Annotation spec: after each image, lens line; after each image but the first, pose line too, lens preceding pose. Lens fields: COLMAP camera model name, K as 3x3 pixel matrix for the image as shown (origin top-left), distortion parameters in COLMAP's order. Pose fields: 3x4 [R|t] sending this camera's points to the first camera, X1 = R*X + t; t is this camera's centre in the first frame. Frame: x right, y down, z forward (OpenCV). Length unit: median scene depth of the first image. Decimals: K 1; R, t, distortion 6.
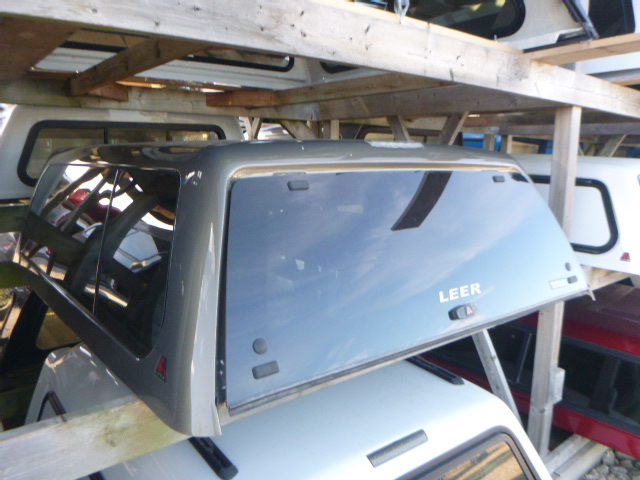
lens RADIAL K [[508.4, 0, 332.2], [0, 508.4, 240.1], [0, 0, 1]] dist [-0.059239, 0.010969]
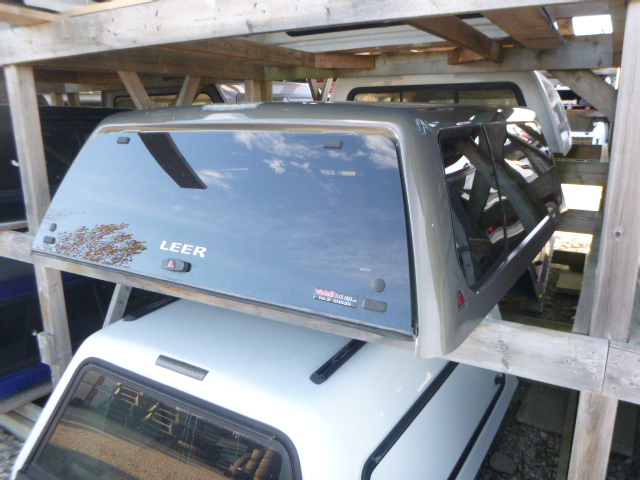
lens RADIAL K [[508.4, 0, 332.2], [0, 508.4, 240.1], [0, 0, 1]] dist [-0.059239, 0.010969]
pose [[0.356448, 0.211686, -0.910019, 1.259041], [-0.140265, 0.975081, 0.171880, -0.131647], [0.923726, 0.066378, 0.377258, 0.851296]]
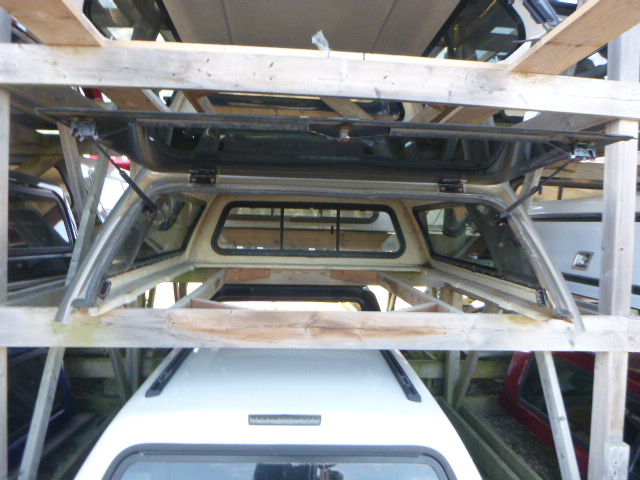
lens RADIAL K [[486.8, 0, 320.0], [0, 486.8, 240.0], [0, 0, 1]] dist [-0.058135, 0.000632]
pose [[0.822030, 0.022565, -0.568998, 0.778093], [-0.112788, 0.985871, -0.123847, 0.143883], [0.558163, 0.165982, 0.812960, 0.118870]]
